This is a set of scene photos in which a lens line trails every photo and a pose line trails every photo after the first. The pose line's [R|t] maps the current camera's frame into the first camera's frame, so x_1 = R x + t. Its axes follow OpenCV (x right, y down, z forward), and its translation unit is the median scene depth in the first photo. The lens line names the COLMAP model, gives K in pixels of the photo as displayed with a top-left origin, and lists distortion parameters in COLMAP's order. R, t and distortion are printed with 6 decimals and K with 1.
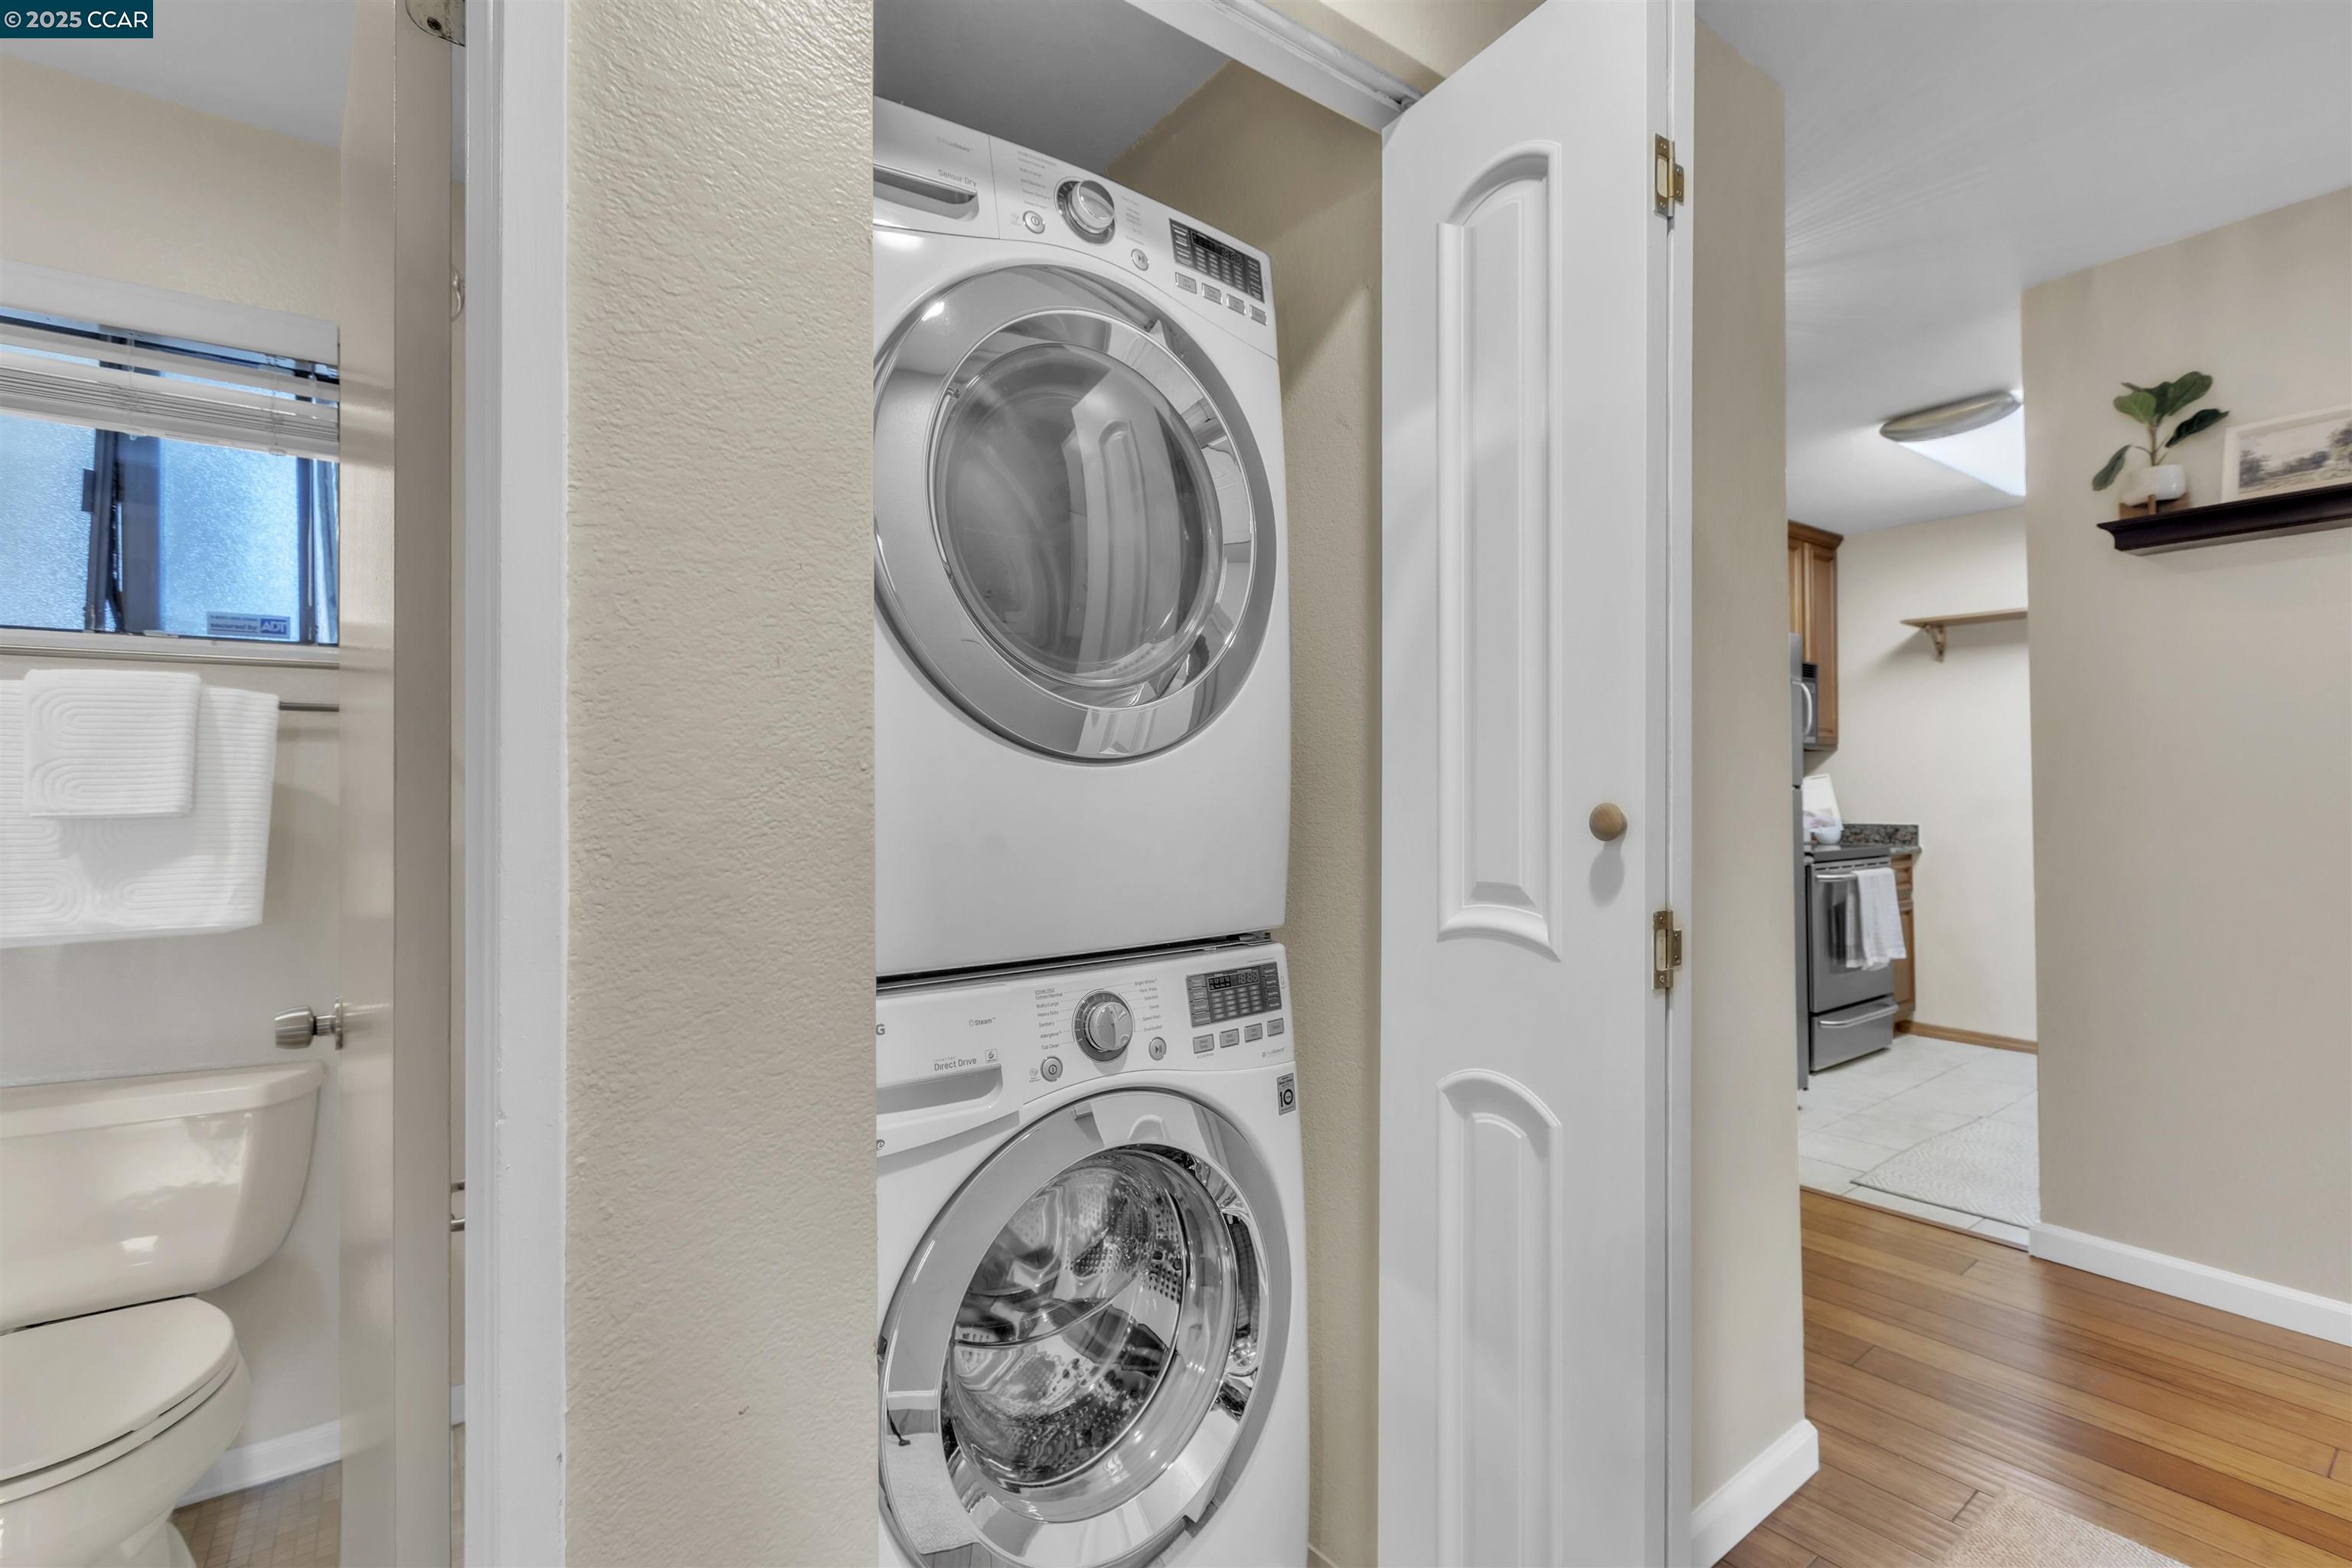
lens RADIAL K [[1072.1, 0, 1180.7], [0, 1072.1, 773.2], [0, 0, 1]] dist [-0.000394, 0.001052]
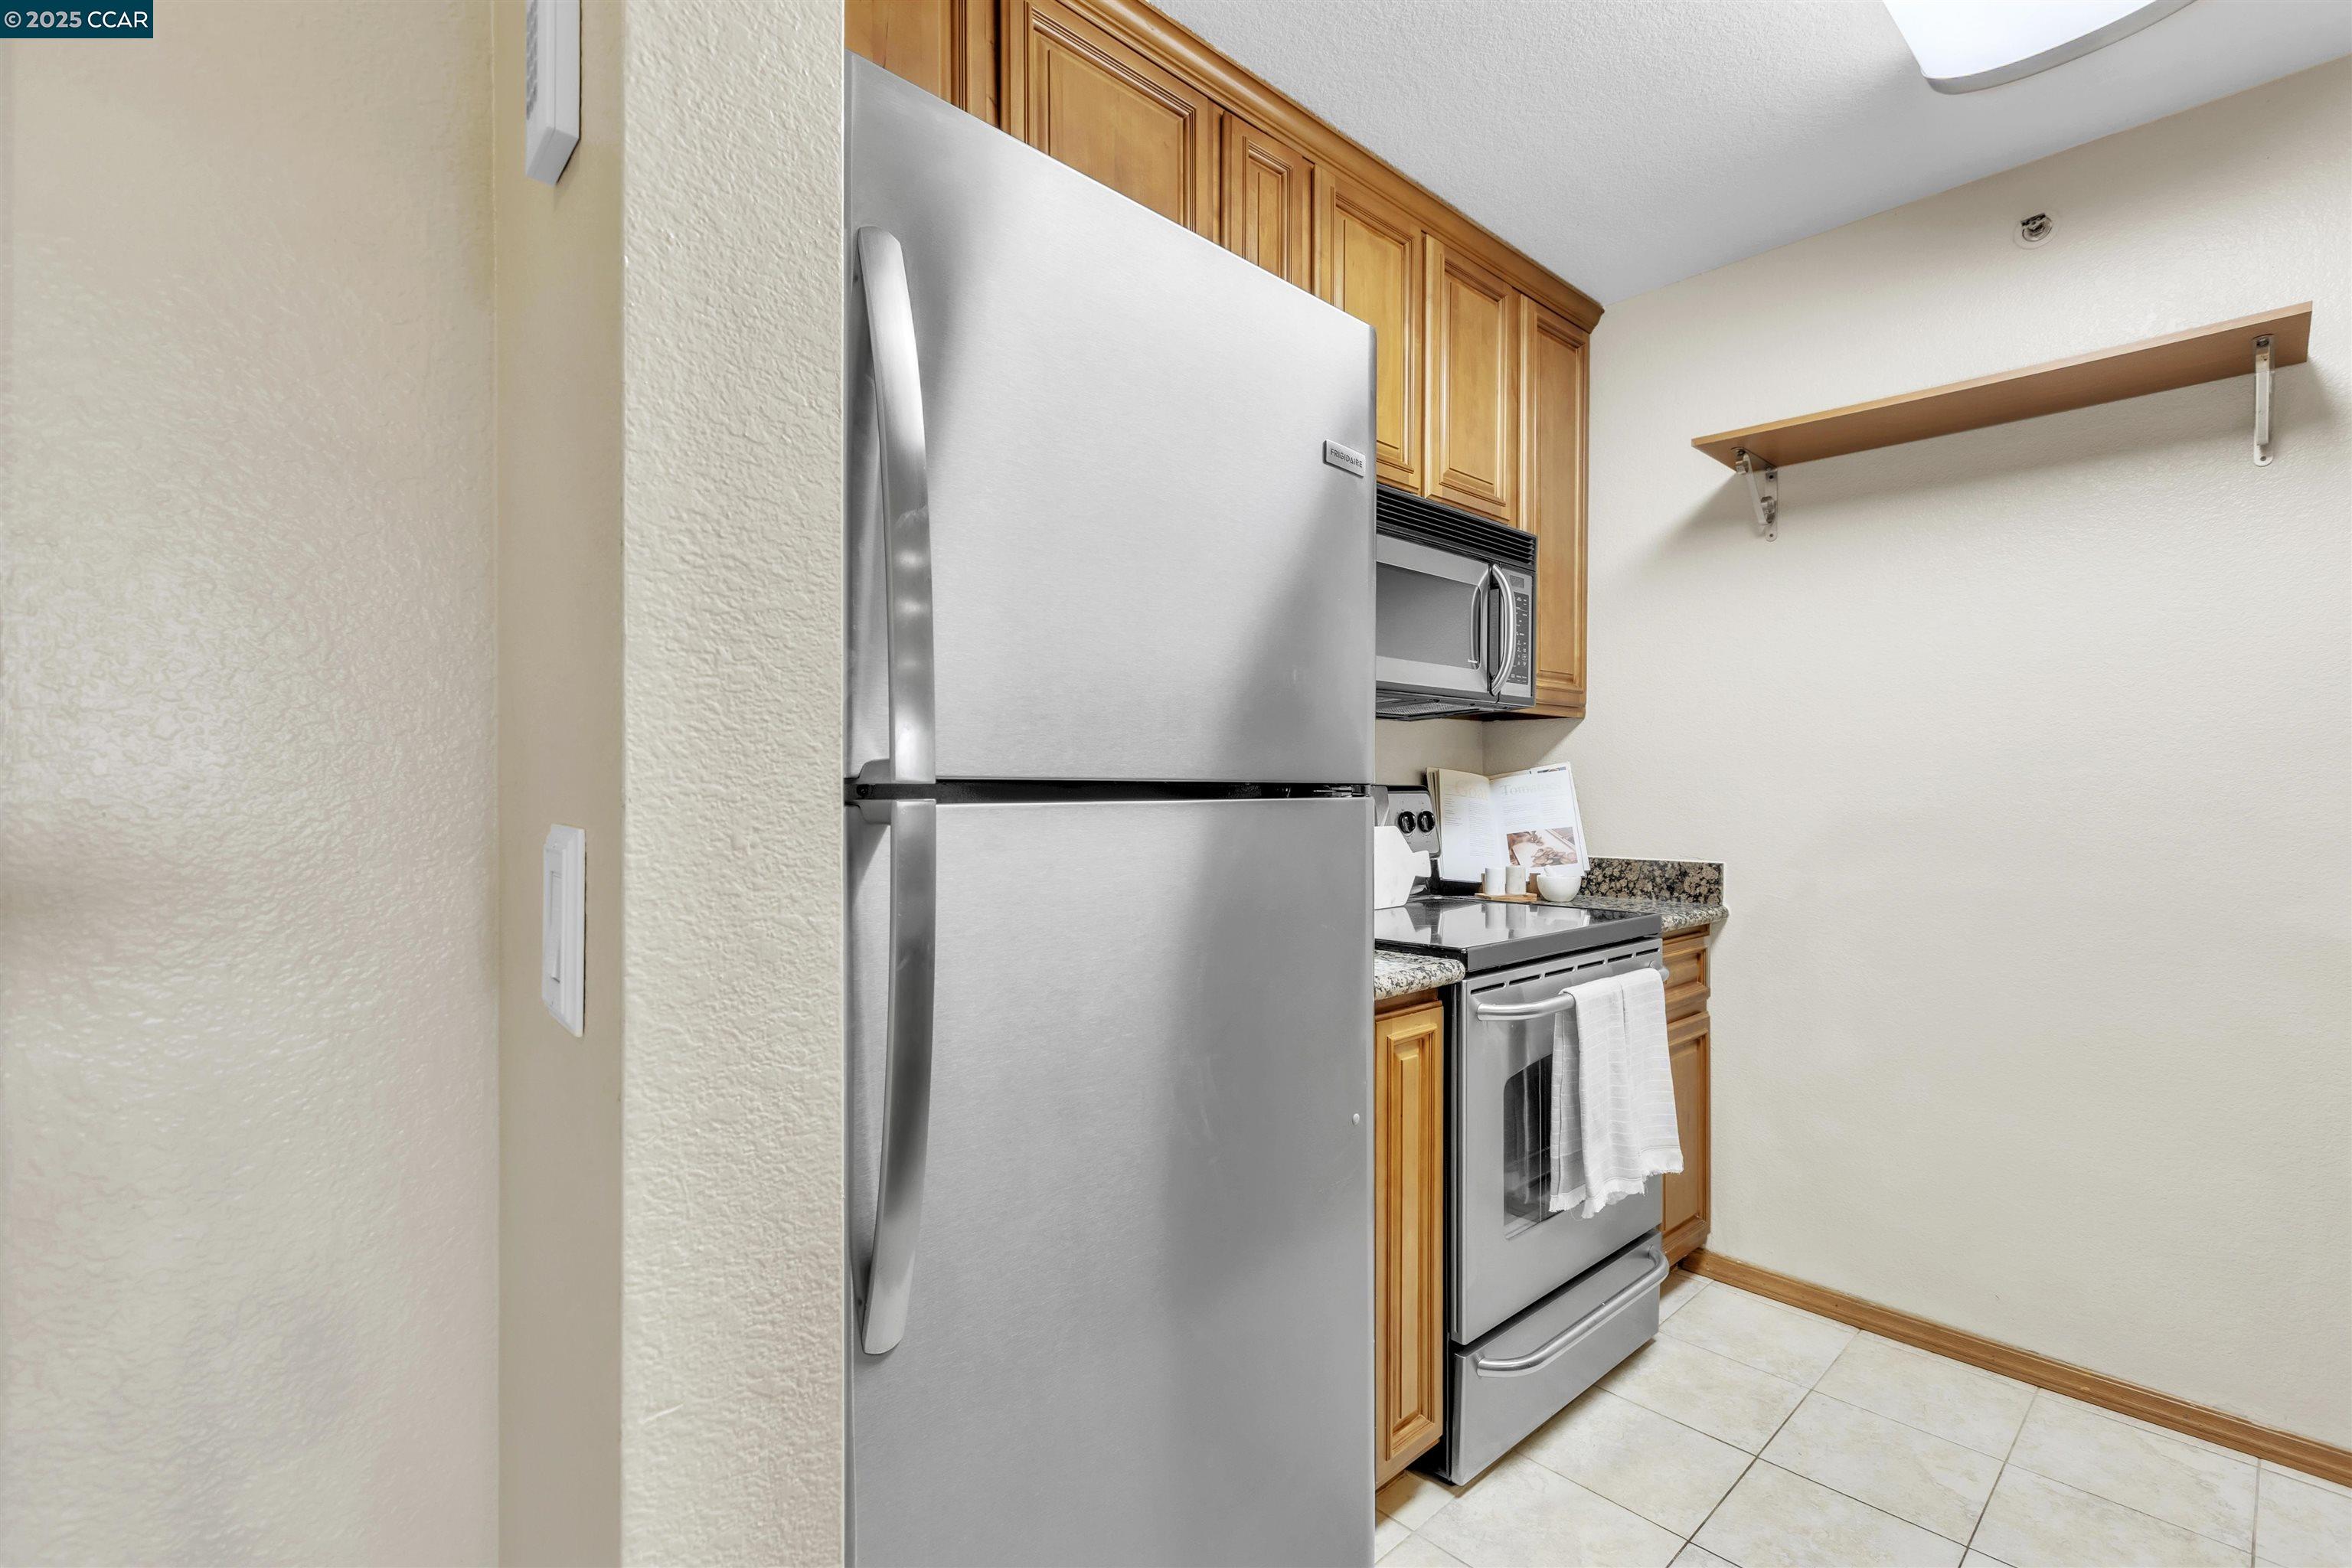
lens RADIAL K [[1072.1, 0, 1180.7], [0, 1072.1, 773.2], [0, 0, 1]] dist [-0.000394, 0.001052]
pose [[0.993911, 0.012662, 0.109453, 0.386255], [-0.013984, 0.999838, 0.011324, 0.002994], [-0.109292, -0.012786, 0.993927, 0.537293]]
